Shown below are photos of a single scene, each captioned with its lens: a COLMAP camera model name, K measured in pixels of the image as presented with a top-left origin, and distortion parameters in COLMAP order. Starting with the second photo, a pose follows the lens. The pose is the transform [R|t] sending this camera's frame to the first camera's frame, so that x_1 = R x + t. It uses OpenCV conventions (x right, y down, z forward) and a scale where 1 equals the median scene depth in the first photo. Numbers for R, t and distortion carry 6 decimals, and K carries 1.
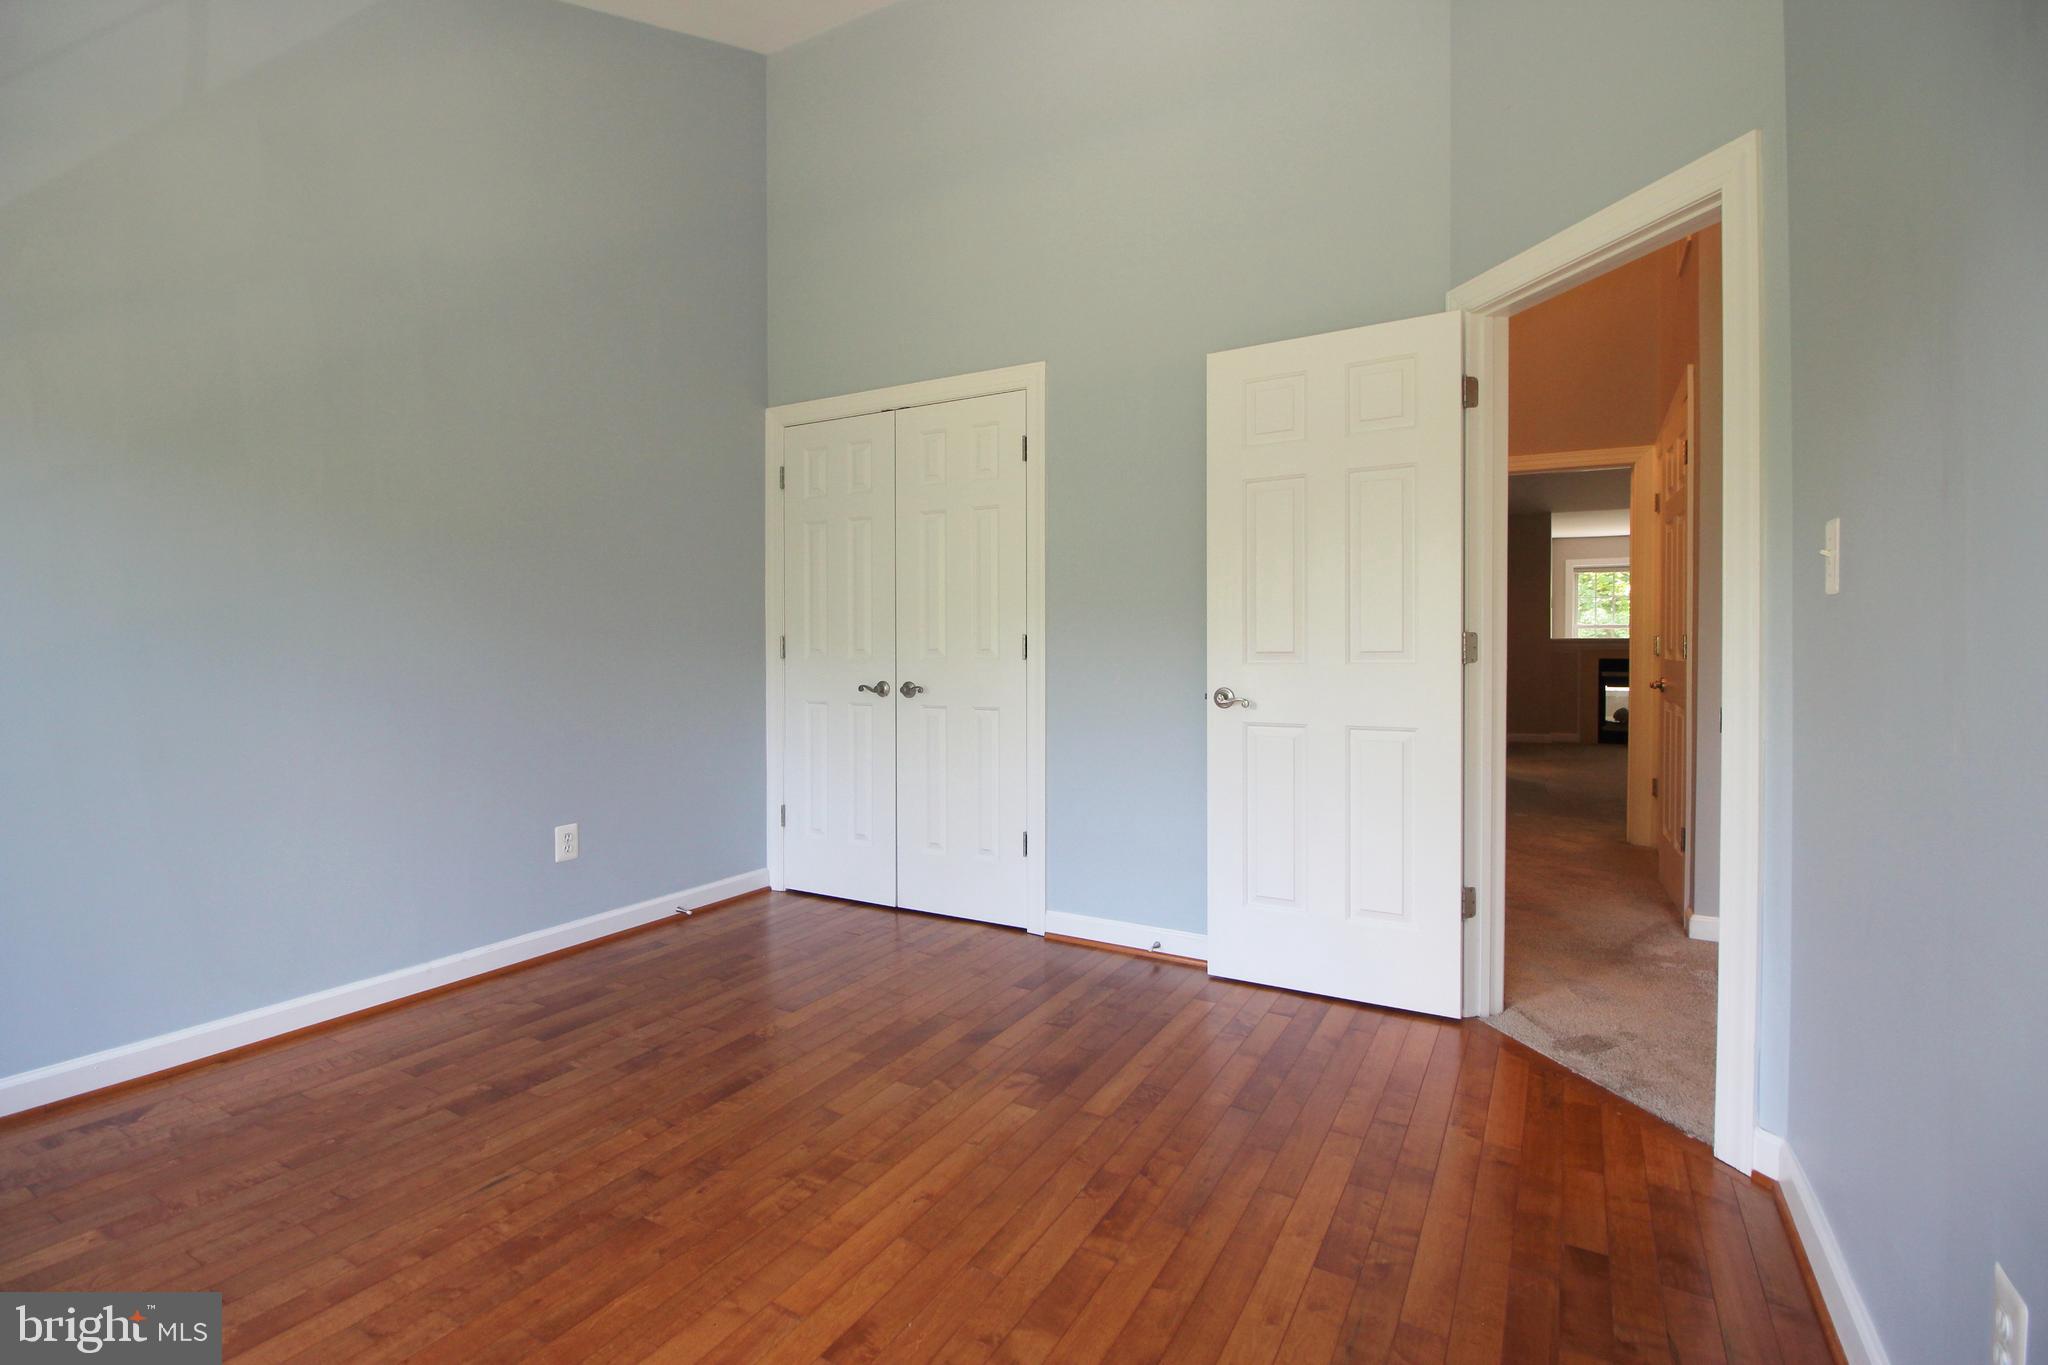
lens RADIAL K [[948.8, 0, 1020.6], [0, 948.8, 672.3], [0, 0, 1]] dist [-0.017563, -0.000371]
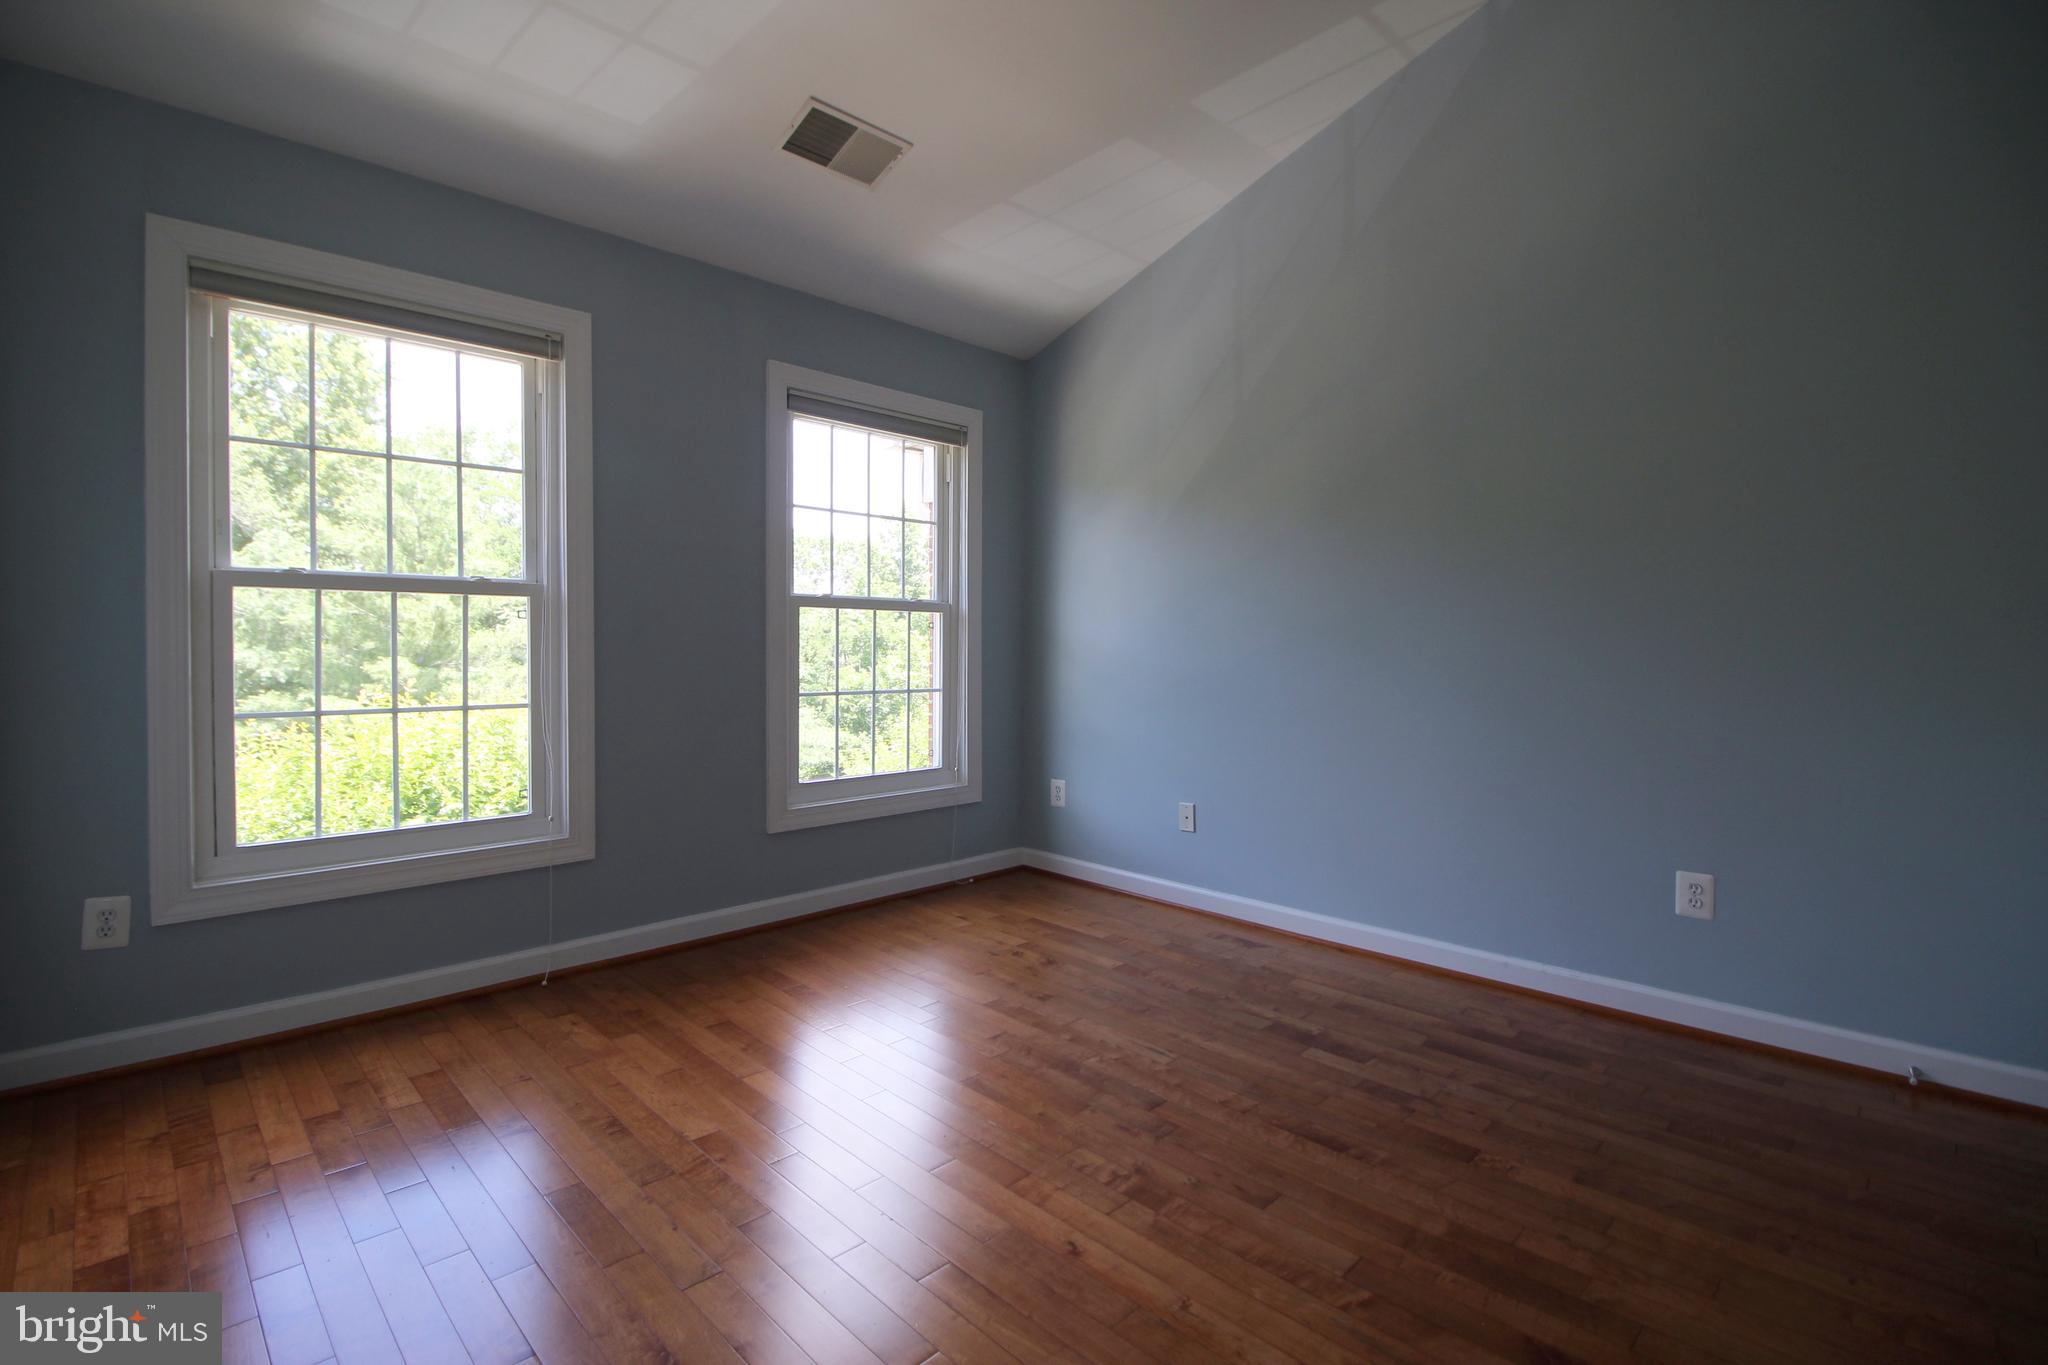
lens RADIAL K [[948.8, 0, 1010.1], [0, 948.8, 673.6], [0, 0, 1]] dist [-0.017563, -0.000371]
pose [[-0.301487, 0.025634, -0.953126, 0.670628], [-0.023064, 0.999150, 0.034168, -0.030396], [0.953191, 0.032284, -0.300639, 1.030511]]
